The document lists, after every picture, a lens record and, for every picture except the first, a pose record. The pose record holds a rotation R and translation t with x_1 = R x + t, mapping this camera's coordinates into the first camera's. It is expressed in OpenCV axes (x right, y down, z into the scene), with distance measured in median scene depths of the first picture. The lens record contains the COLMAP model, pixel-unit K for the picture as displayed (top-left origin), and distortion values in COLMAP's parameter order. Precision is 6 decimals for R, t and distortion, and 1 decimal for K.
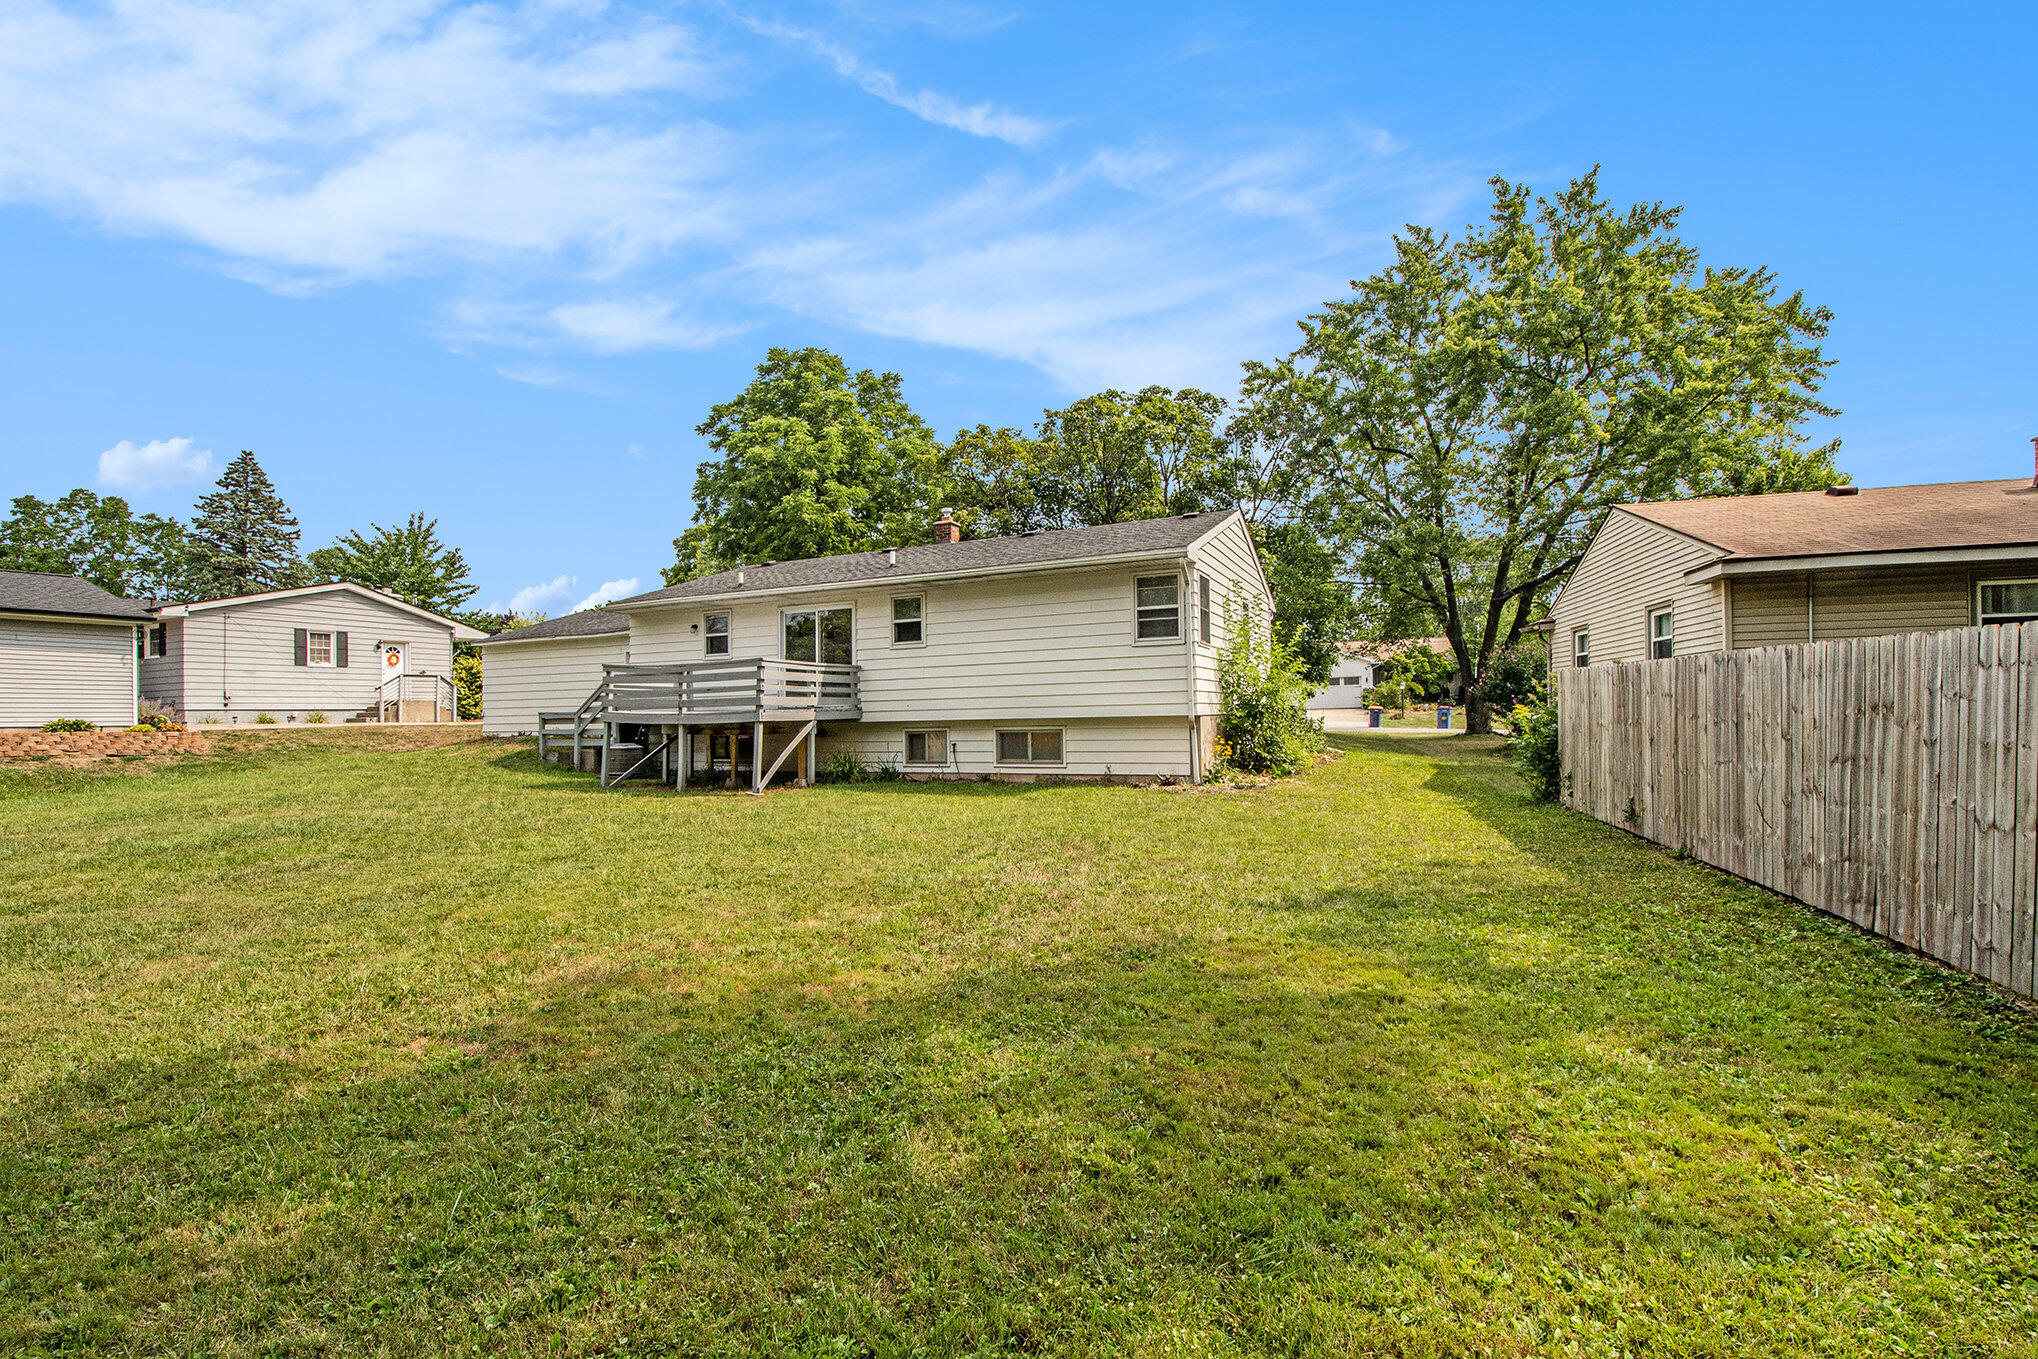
lens RADIAL K [[909.3, 0, 1023.4], [0, 909.3, 728.5], [0, 0, 1]] dist [-0.000548, -0.000454]
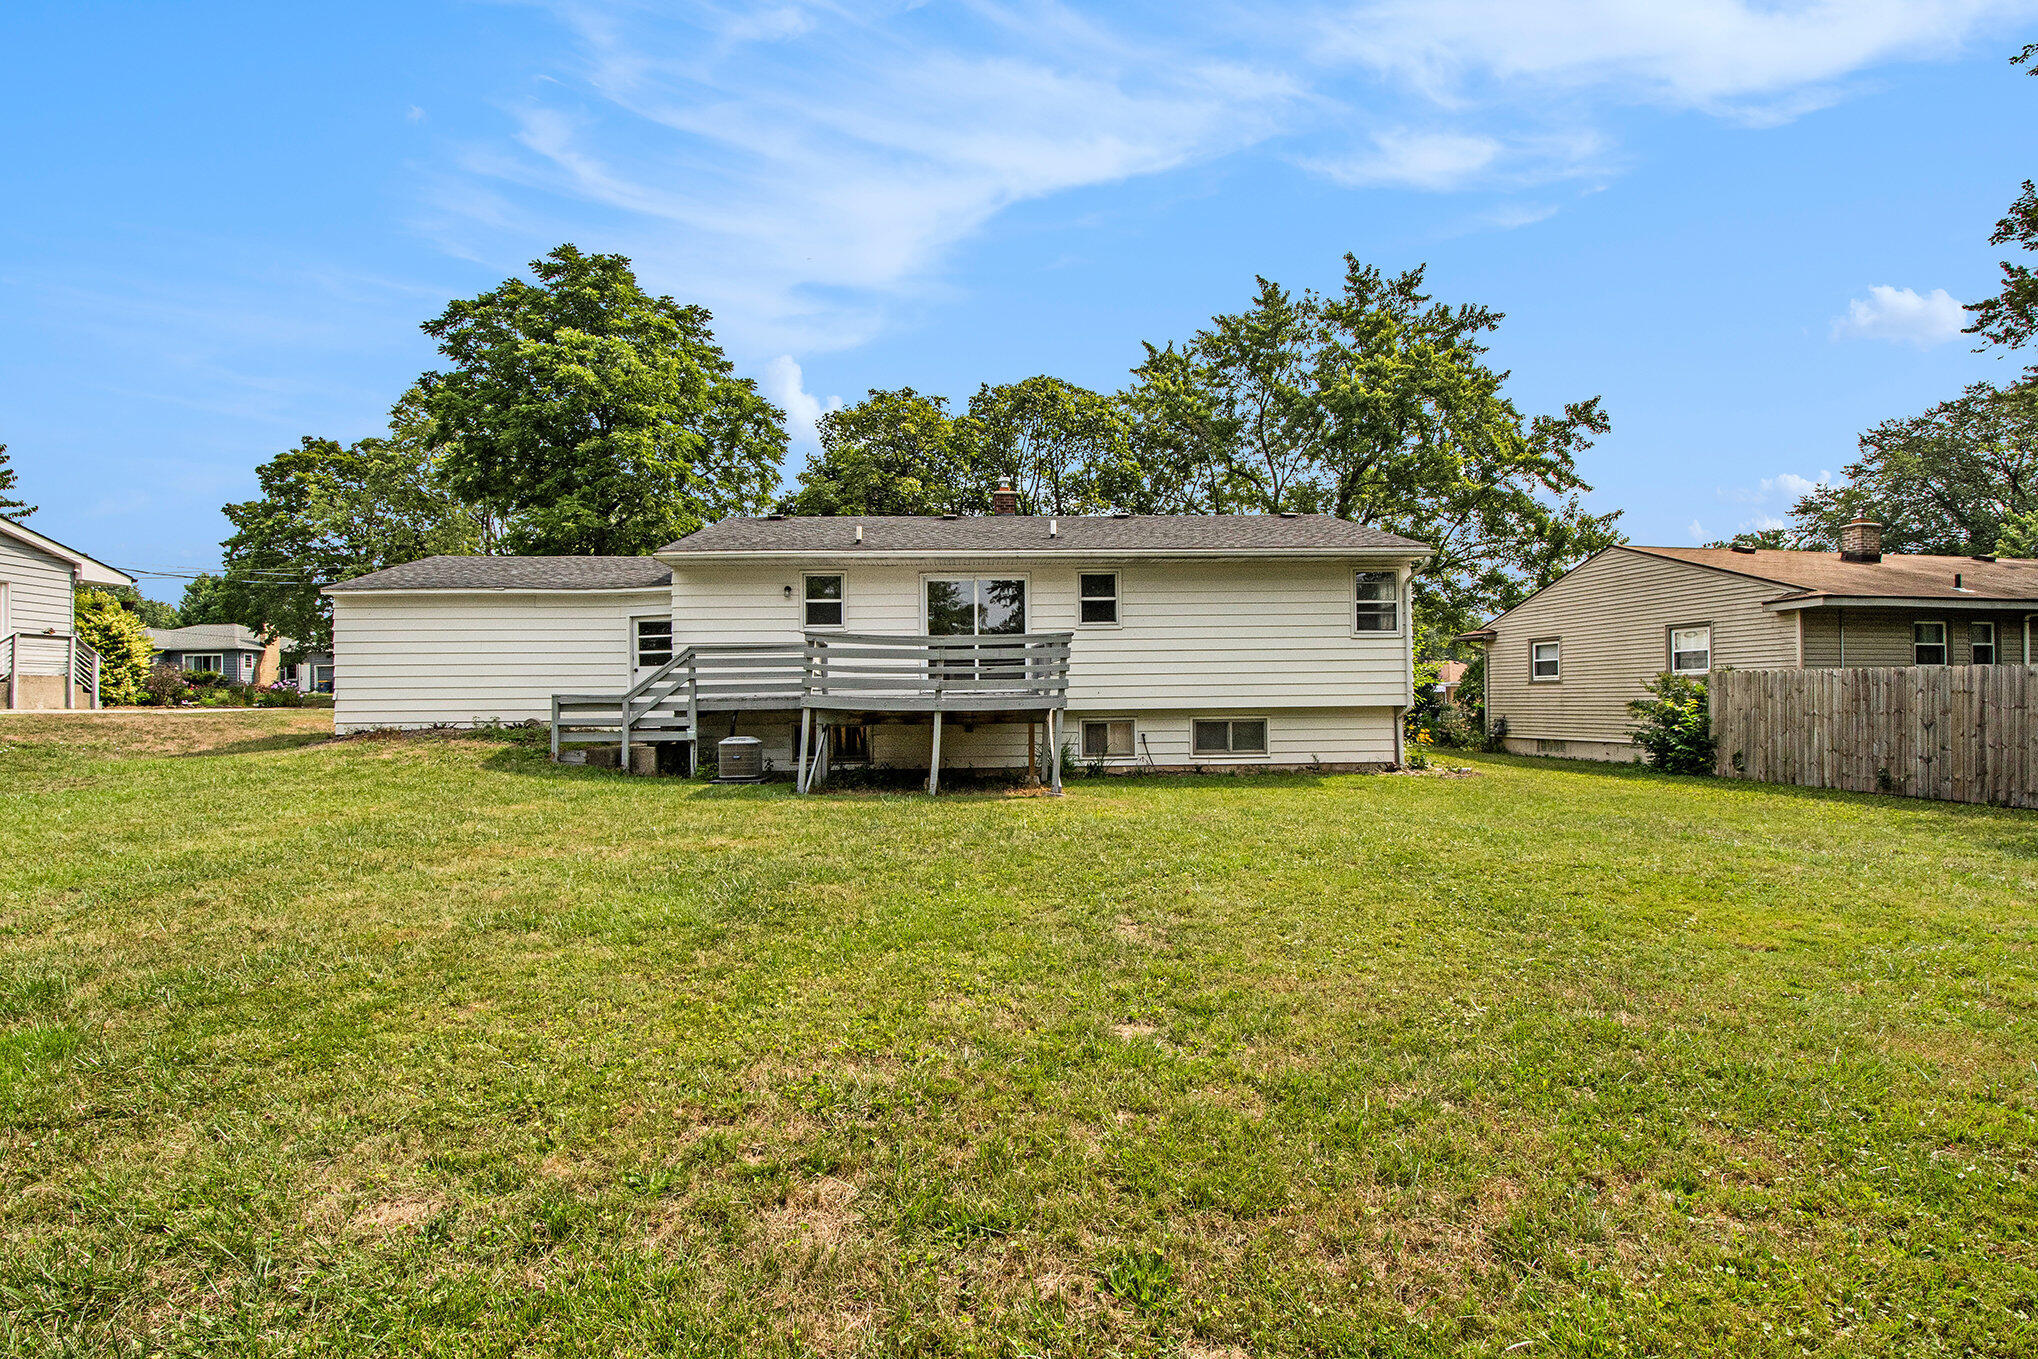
lens RADIAL K [[909.3, 0, 1023.4], [0, 909.3, 728.5], [0, 0, 1]] dist [-0.000548, -0.000454]
pose [[0.887267, -0.001431, 0.461253, -0.603292], [0.000534, 0.999998, 0.002076, 0.008596], [-0.461255, -0.001596, 0.887266, 0.225205]]
